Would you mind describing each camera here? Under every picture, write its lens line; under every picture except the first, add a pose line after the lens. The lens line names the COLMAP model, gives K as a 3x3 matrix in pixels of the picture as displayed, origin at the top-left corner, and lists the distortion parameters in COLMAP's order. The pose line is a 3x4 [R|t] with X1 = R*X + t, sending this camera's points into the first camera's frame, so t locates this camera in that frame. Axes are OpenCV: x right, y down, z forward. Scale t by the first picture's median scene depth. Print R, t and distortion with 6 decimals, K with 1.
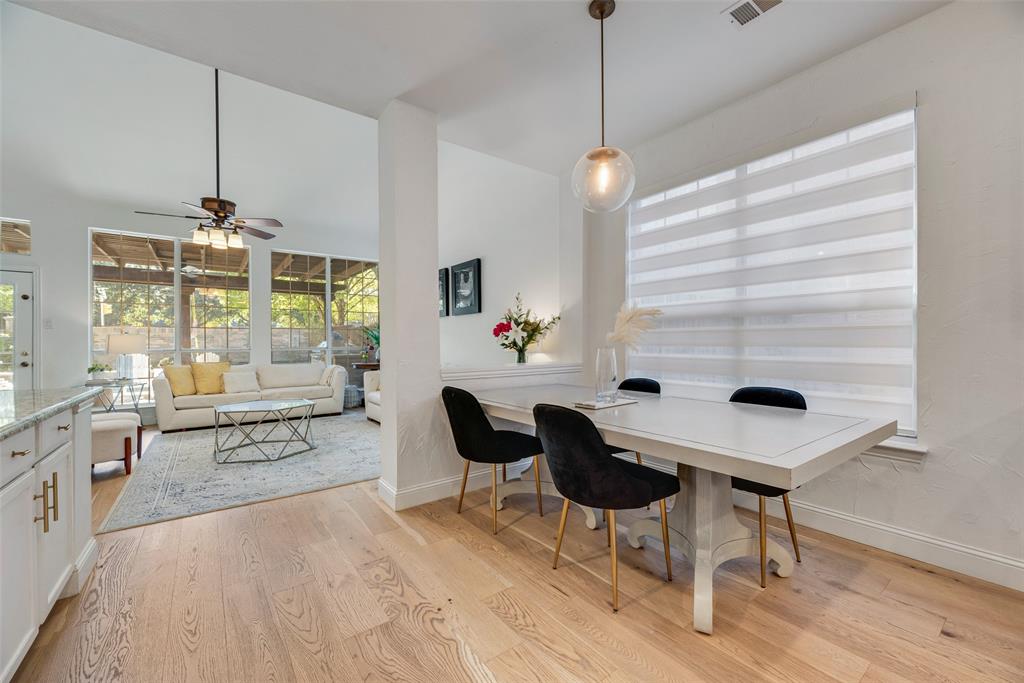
lens RADIAL K [[410.8, 0, 511.7], [0, 410.8, 347.6], [0, 0, 1]] dist [-0.000574, -0.000009]
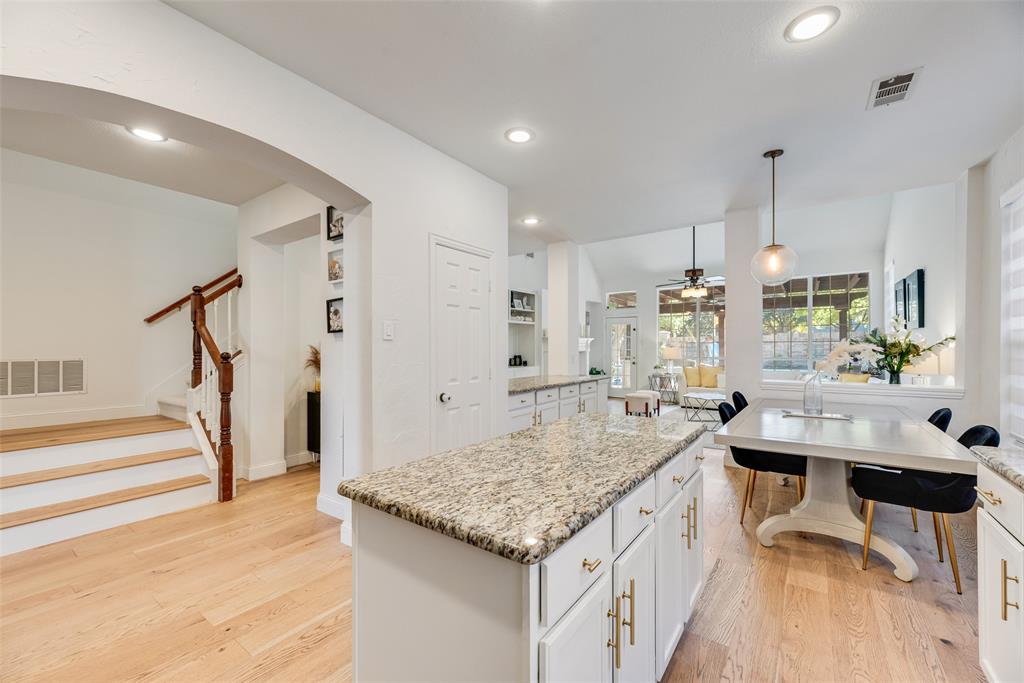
lens RADIAL K [[410.8, 0, 511.7], [0, 410.8, 347.6], [0, 0, 1]] dist [-0.000574, -0.000009]
pose [[0.294081, 0.005757, -0.955763, 0.547450], [-0.005642, 0.999975, 0.004288, -0.039419], [0.955764, 0.004131, 0.294106, -0.156326]]
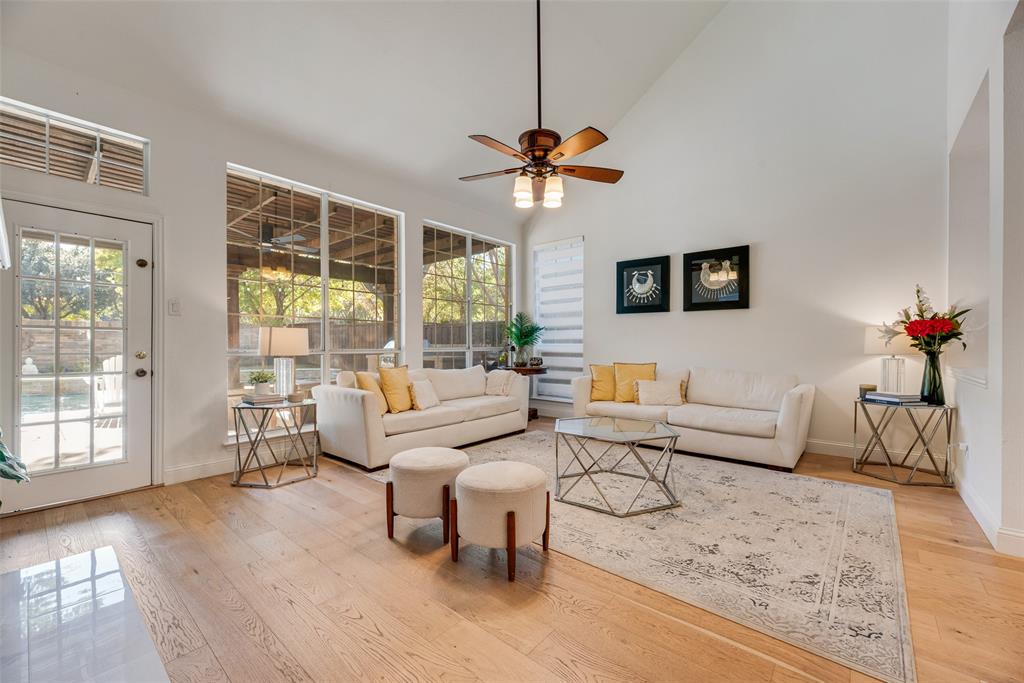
lens RADIAL K [[410.8, 0, 511.7], [0, 410.8, 347.6], [0, 0, 1]] dist [-0.000574, -0.000009]
pose [[0.975862, 0.005559, 0.218317, -0.779850], [-0.004724, 0.999979, -0.004344, 0.003556], [-0.218336, 0.003208, 0.975868, 0.280677]]
